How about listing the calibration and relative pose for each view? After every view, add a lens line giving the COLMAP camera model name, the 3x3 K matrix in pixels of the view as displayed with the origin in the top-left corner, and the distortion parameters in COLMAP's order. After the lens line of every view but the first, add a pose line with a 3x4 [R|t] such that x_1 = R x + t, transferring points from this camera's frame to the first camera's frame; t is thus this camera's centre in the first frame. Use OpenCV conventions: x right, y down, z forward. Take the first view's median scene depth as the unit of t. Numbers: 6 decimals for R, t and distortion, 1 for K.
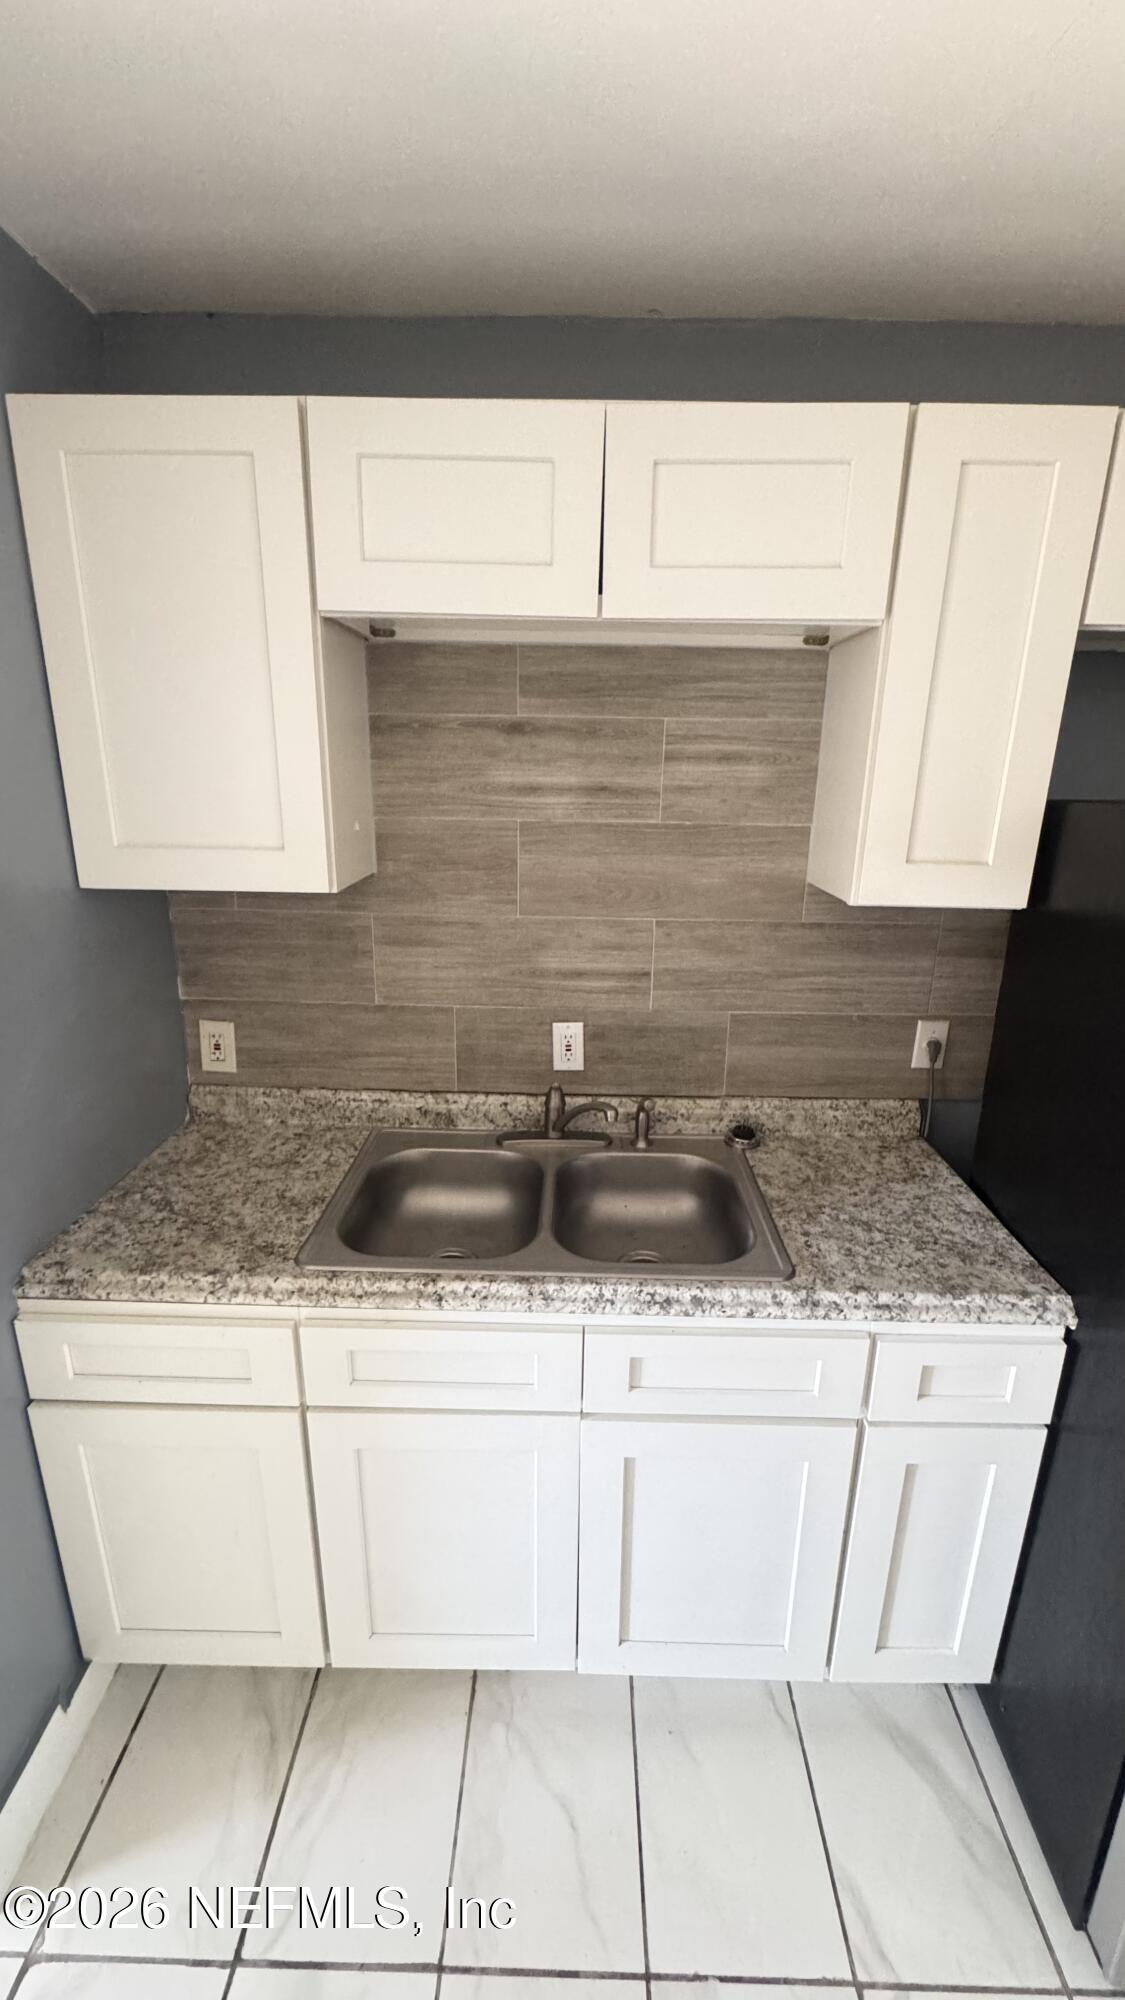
lens RADIAL K [[812.8, 0, 562.5], [0, 812.8, 1000.0], [0, 0, 1]] dist [-0.001841, -0.000064]
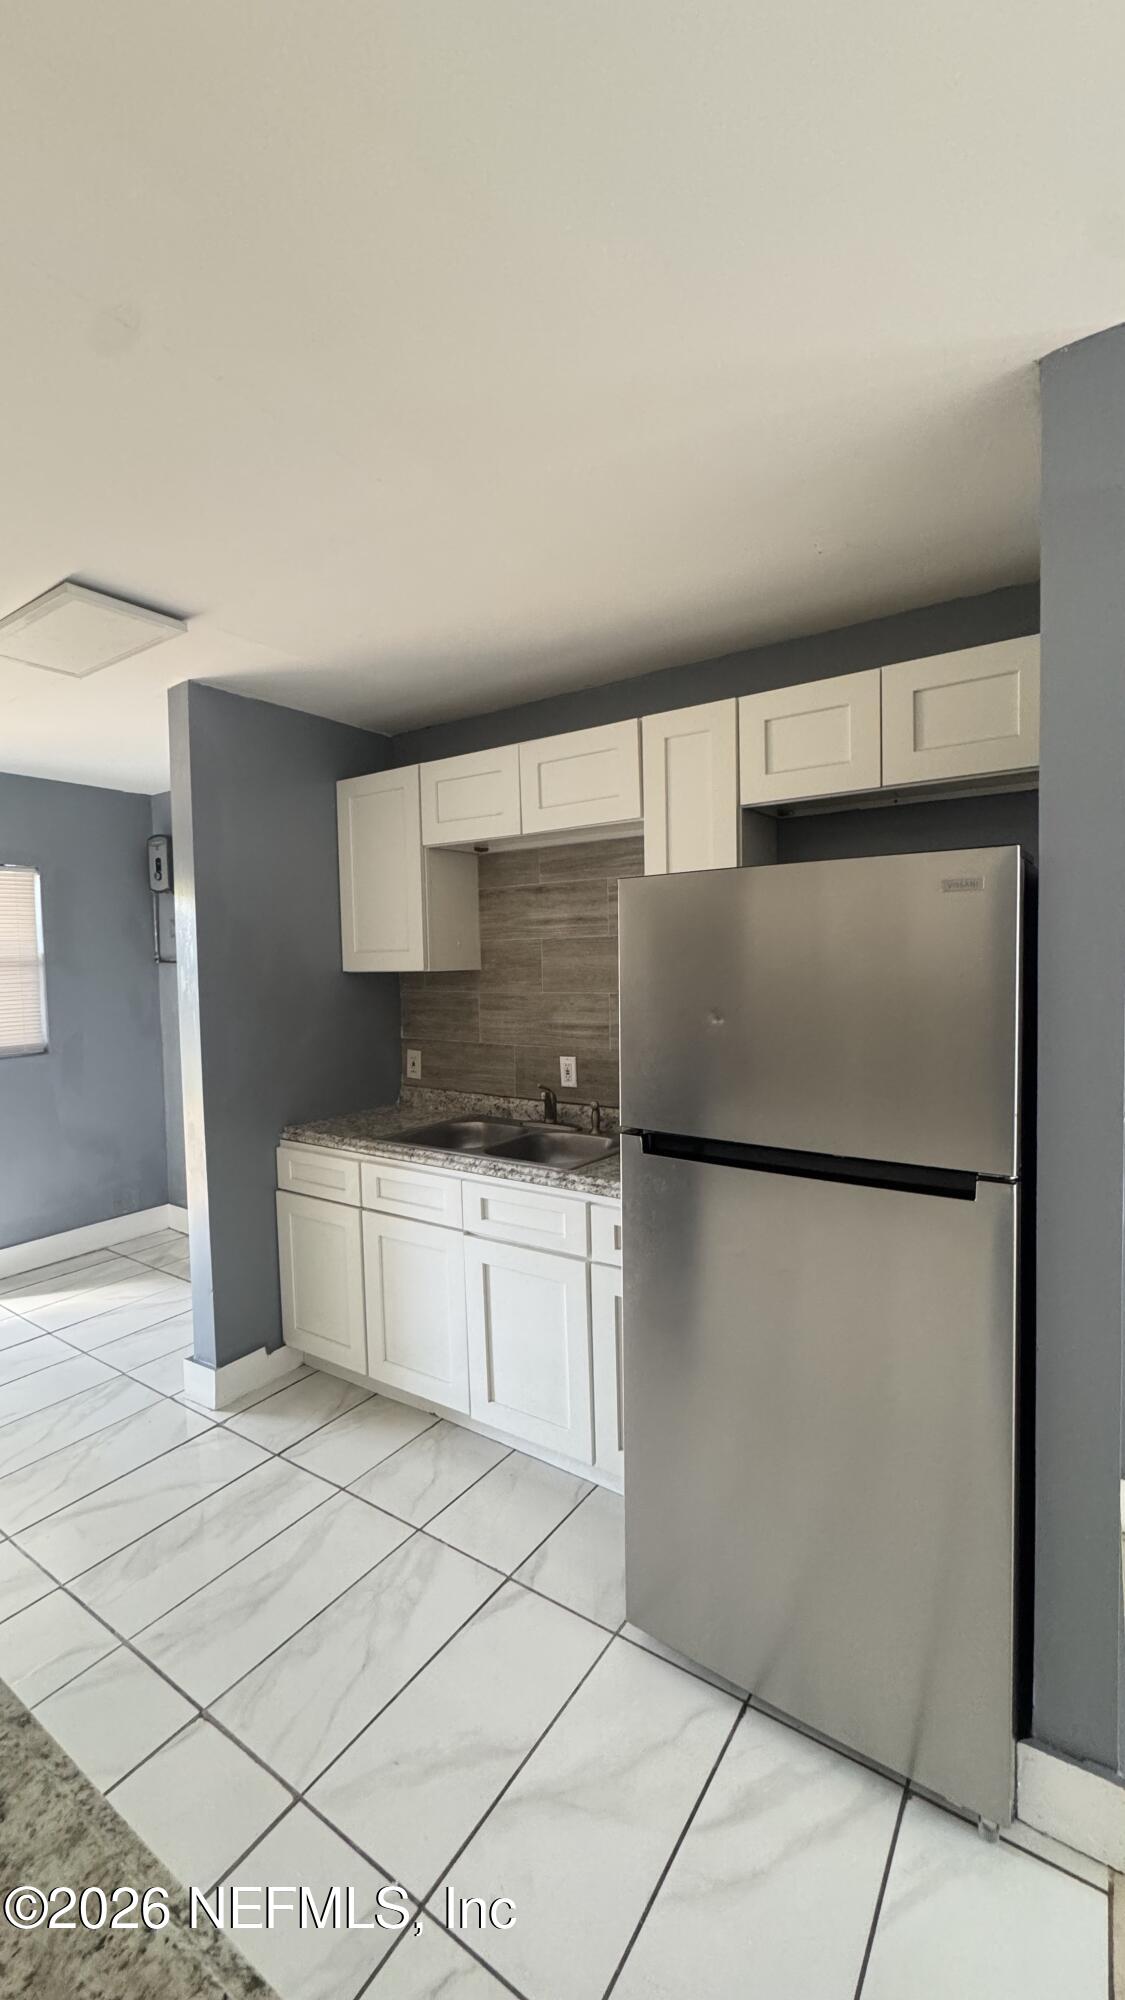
lens RADIAL K [[812.8, 0, 562.5], [0, 812.8, 1000.0], [0, 0, 1]] dist [-0.001841, -0.000064]
pose [[0.834089, -0.004443, -0.551613, 0.964218], [-0.123196, 0.973211, -0.194123, 0.252080], [0.537698, 0.229873, 0.811196, -0.401798]]
